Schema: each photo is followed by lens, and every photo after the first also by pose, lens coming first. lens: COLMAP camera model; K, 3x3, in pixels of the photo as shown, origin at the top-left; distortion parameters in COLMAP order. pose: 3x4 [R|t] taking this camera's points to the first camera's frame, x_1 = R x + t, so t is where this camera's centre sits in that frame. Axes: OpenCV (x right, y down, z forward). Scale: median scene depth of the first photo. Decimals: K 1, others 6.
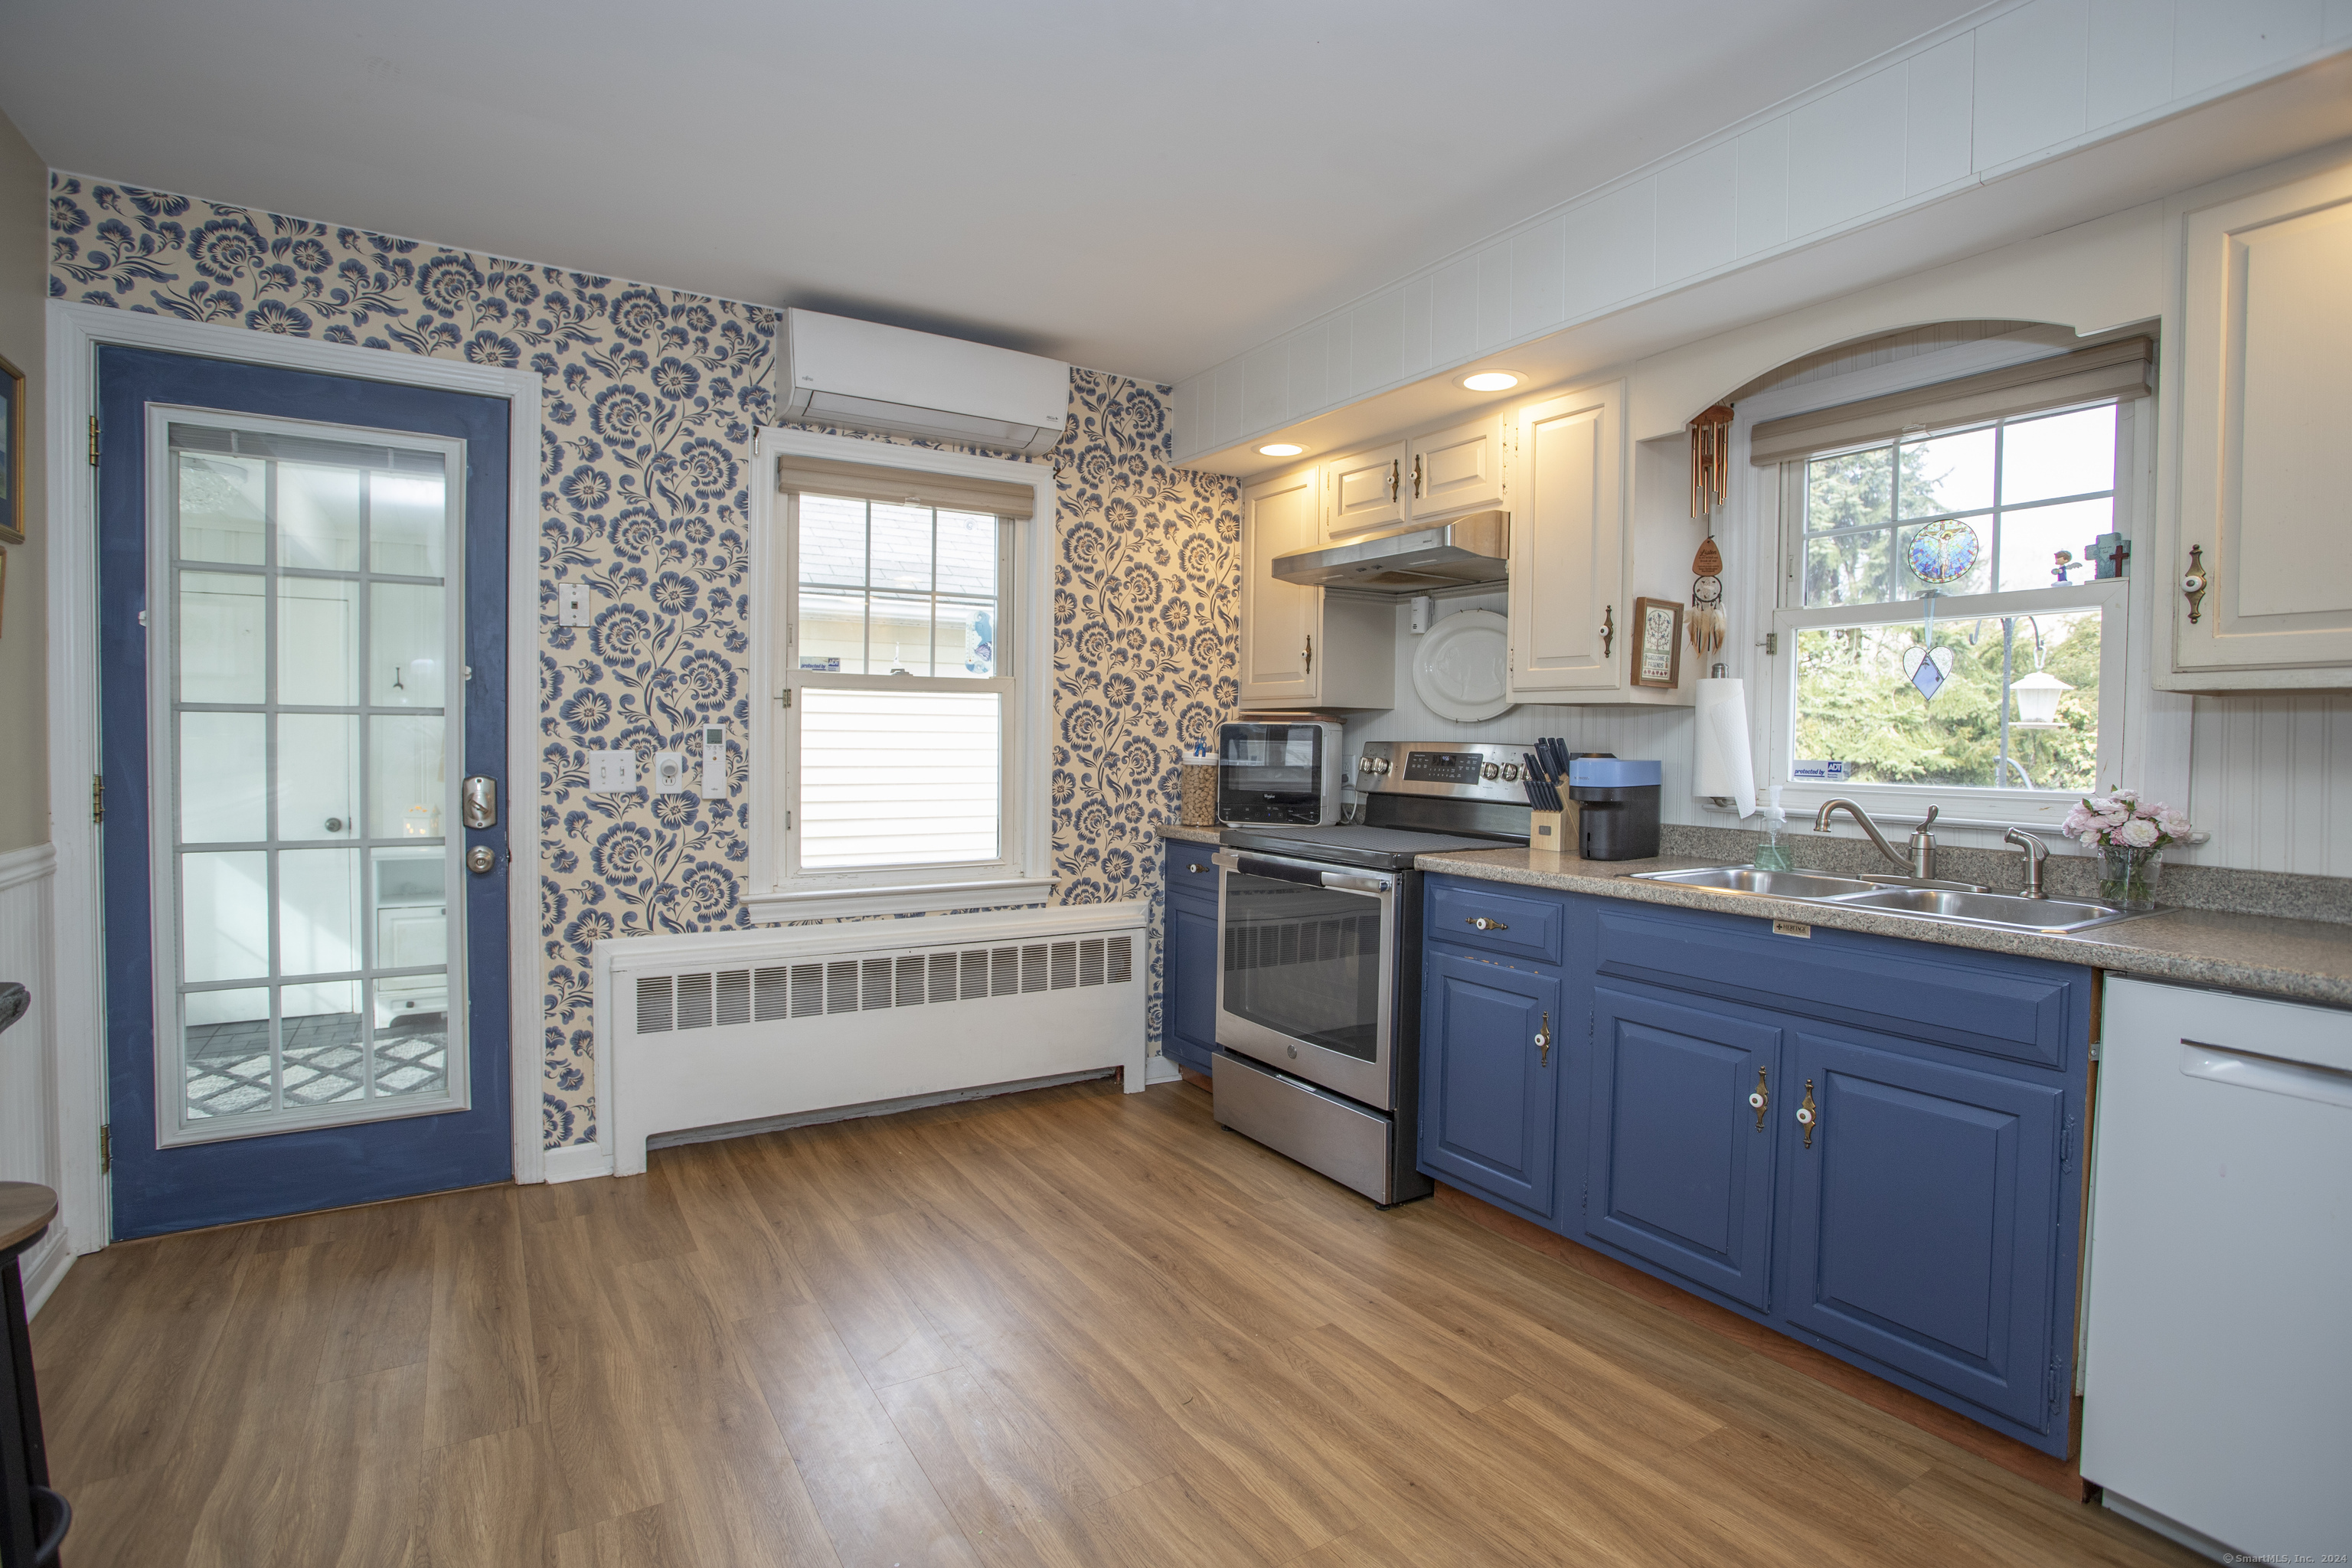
lens RADIAL K [[1138.9, 0, 1165.8], [0, 1138.9, 773.5], [0, 0, 1]] dist [-0.082896, 0.034679]
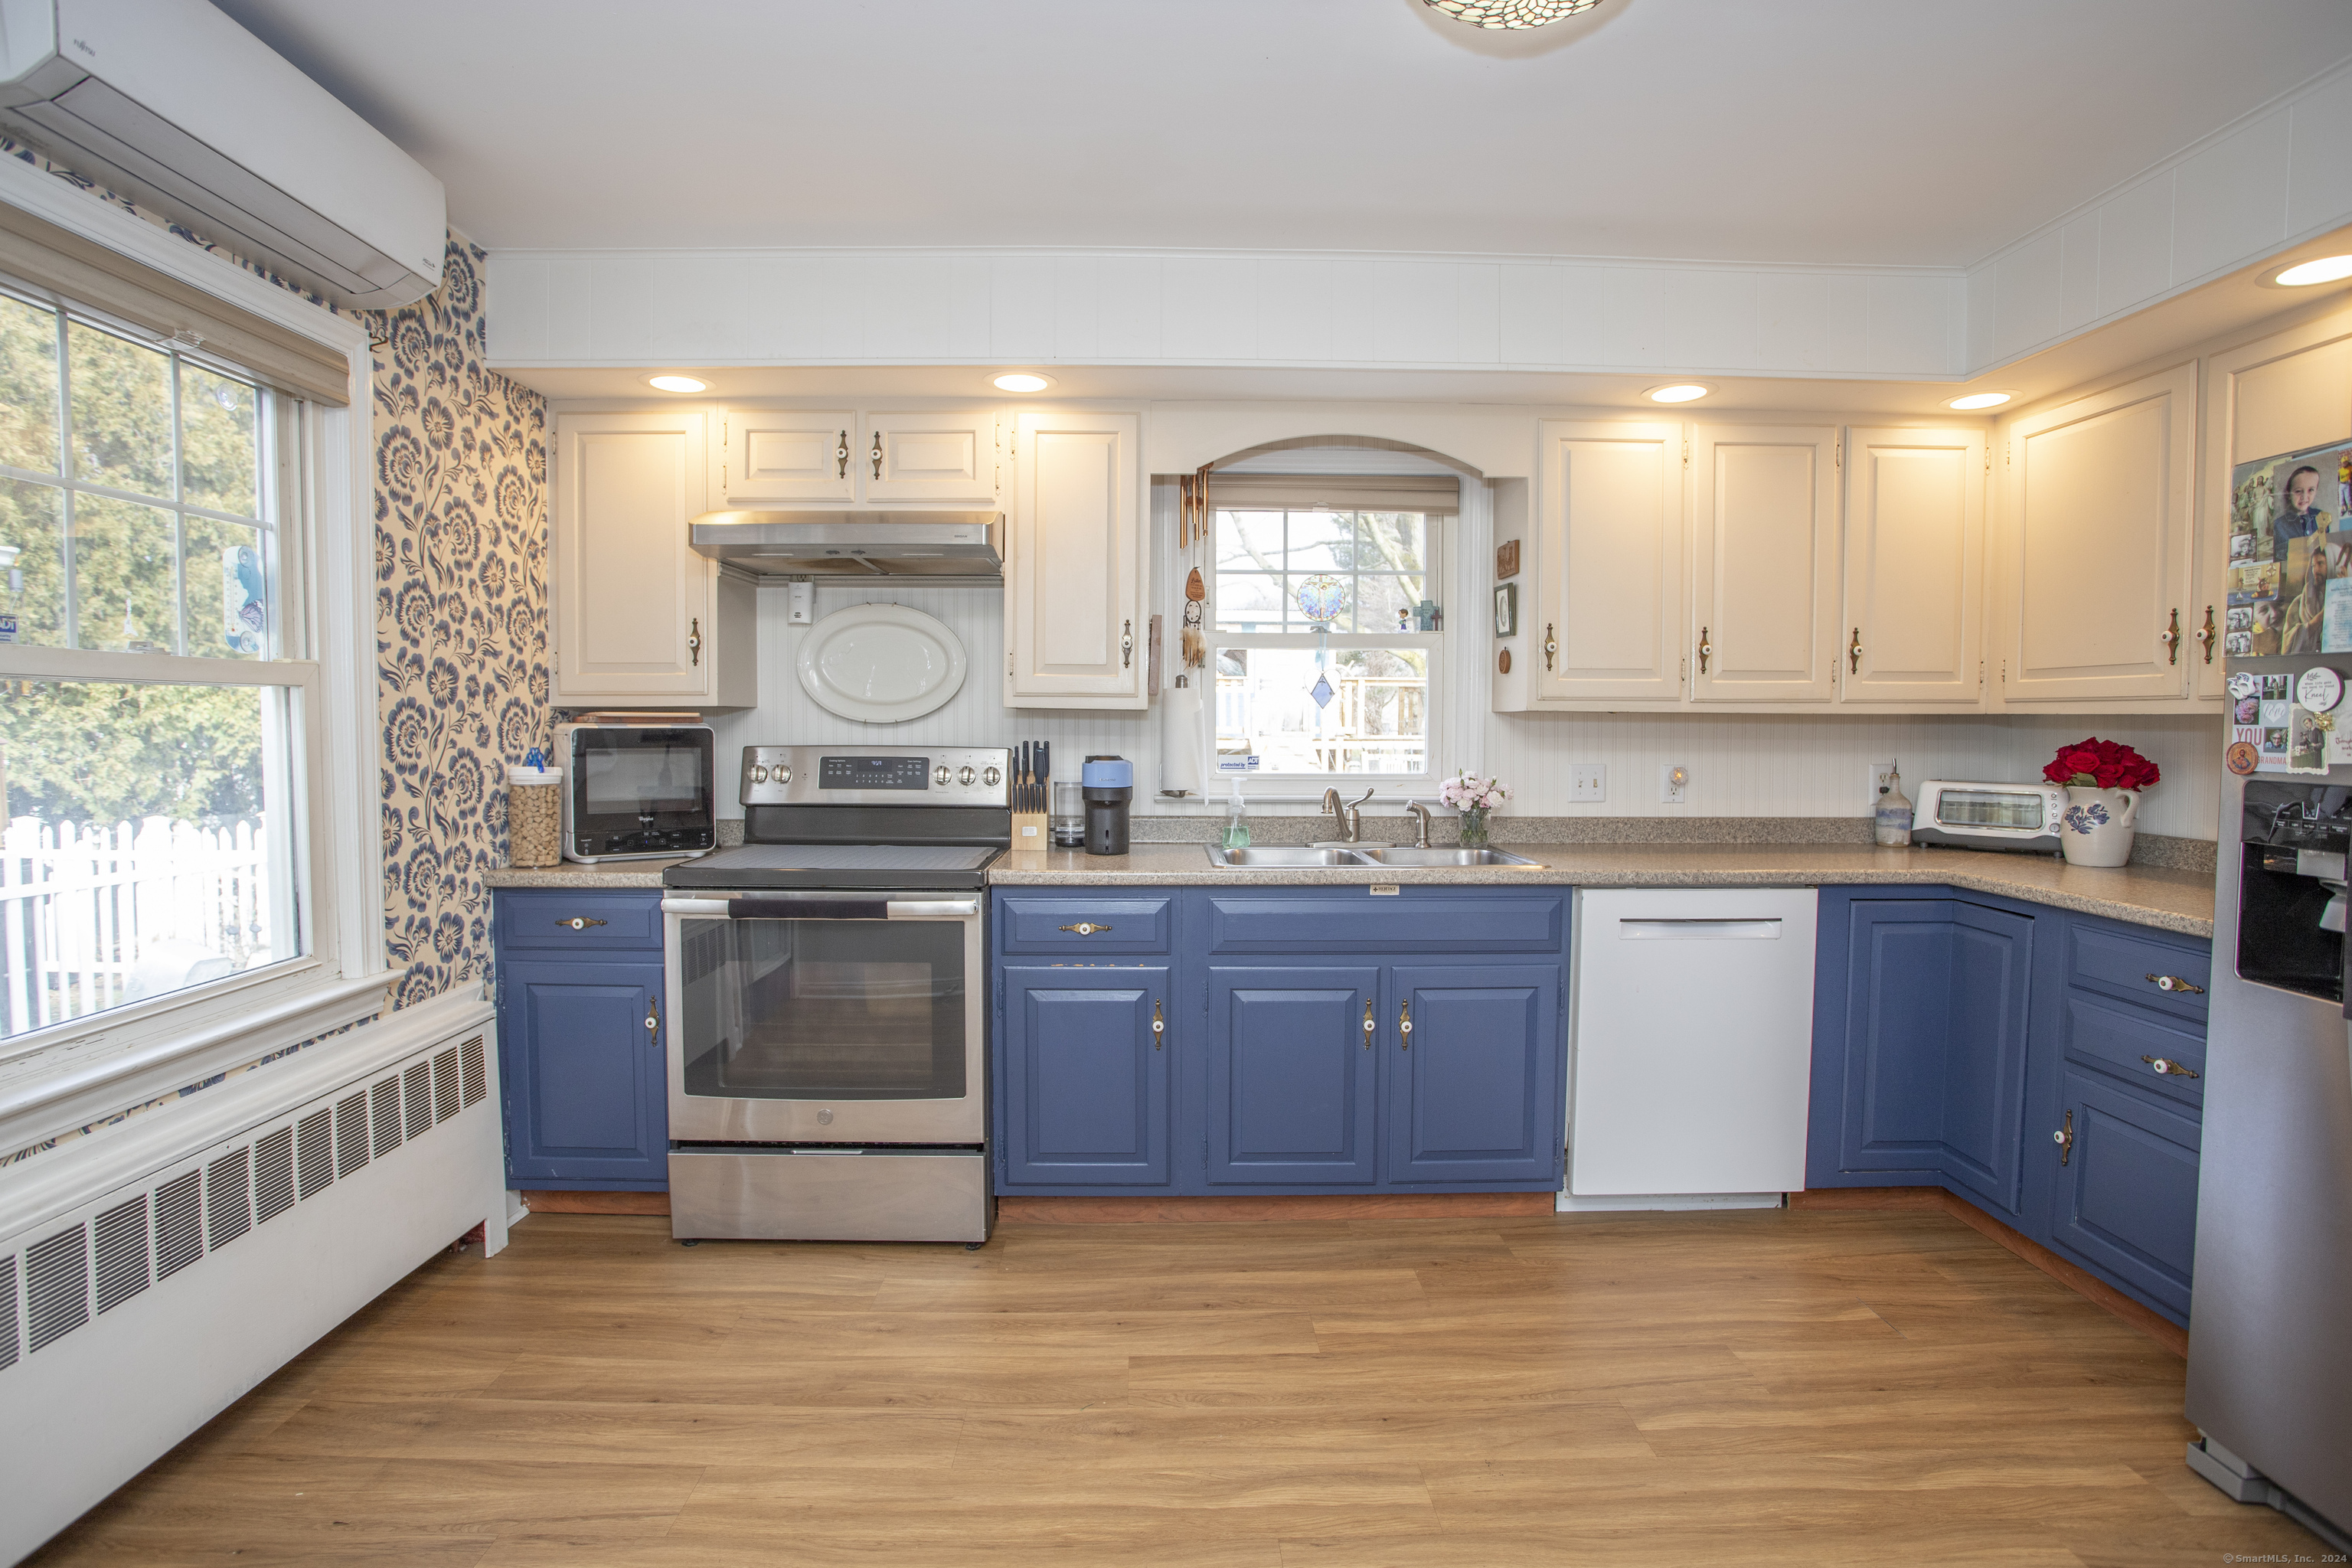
lens RADIAL K [[1163.5, 0, 1172.1], [0, 1163.5, 774.6], [0, 0, 1]] dist [-0.084892, 0.036697]
pose [[0.514449, -0.051878, 0.855950, -0.411056], [0.029138, 0.998649, 0.043014, -0.035098], [-0.857026, 0.002812, 0.515266, 0.283985]]
